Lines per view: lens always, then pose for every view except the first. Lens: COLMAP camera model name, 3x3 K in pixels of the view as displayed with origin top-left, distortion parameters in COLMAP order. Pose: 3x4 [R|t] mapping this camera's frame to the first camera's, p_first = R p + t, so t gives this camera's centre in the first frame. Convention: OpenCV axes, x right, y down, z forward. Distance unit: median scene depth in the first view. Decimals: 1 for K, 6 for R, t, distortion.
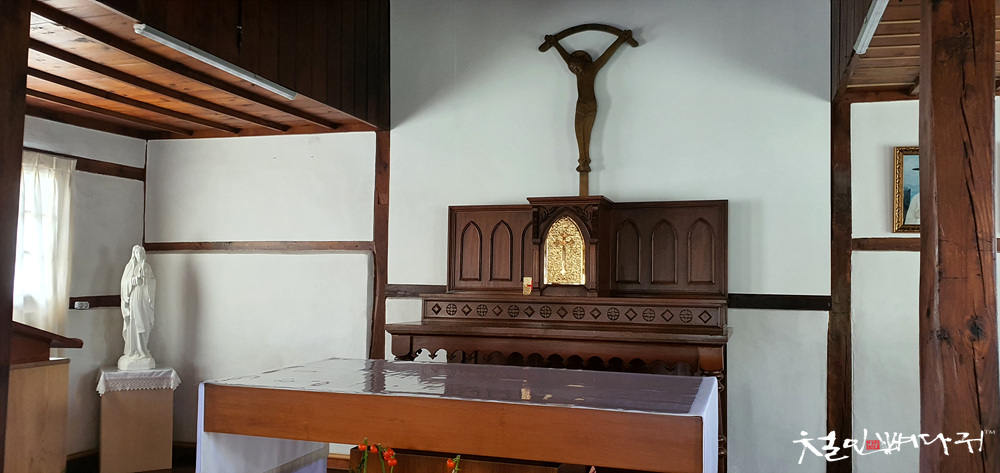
lens RADIAL K [[736.0, 0, 501.3], [0, 736.0, 258.1], [0, 0, 1]] dist [0.000256, -0.000536]
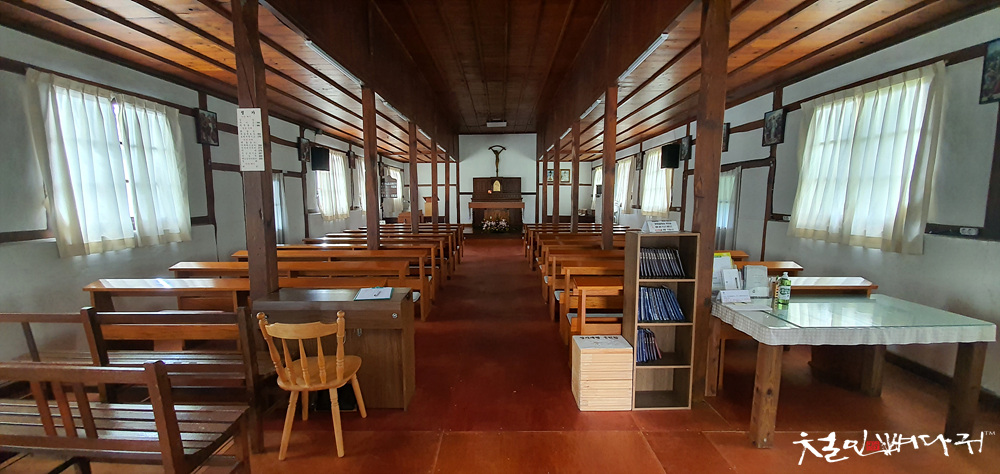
lens RADIAL K [[394.3, 0, 500.9], [0, 394.3, 243.2], [0, 0, 1]] dist [0.010466, -0.013907]
pose [[0.949729, -0.051543, 0.308802, -0.863917], [0.010540, 0.991059, 0.133005, 0.026877], [-0.312896, -0.123064, 0.941781, -2.042159]]
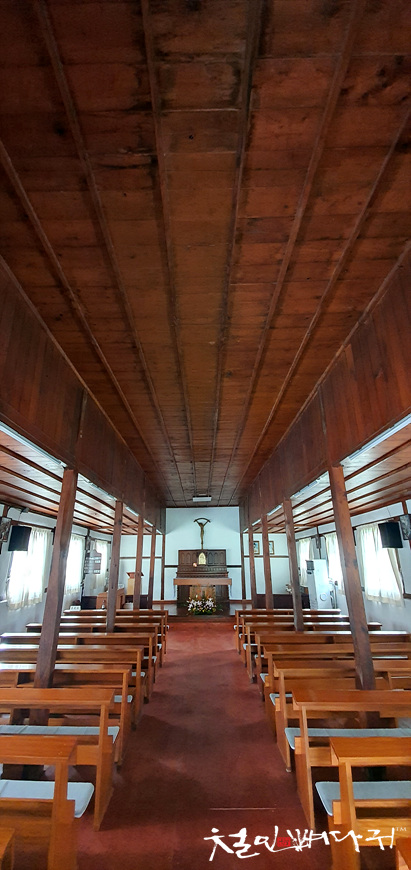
lens RADIAL K [[343.0, 0, 199.4], [0, 343.0, 438.4], [0, 0, 1]] dist [0.010466, -0.013907]
pose [[0.951780, 0.084251, 0.294984, -0.807968], [0.014422, 0.948199, -0.317350, -0.046555], [-0.306441, 0.306302, 0.901262, -1.768894]]
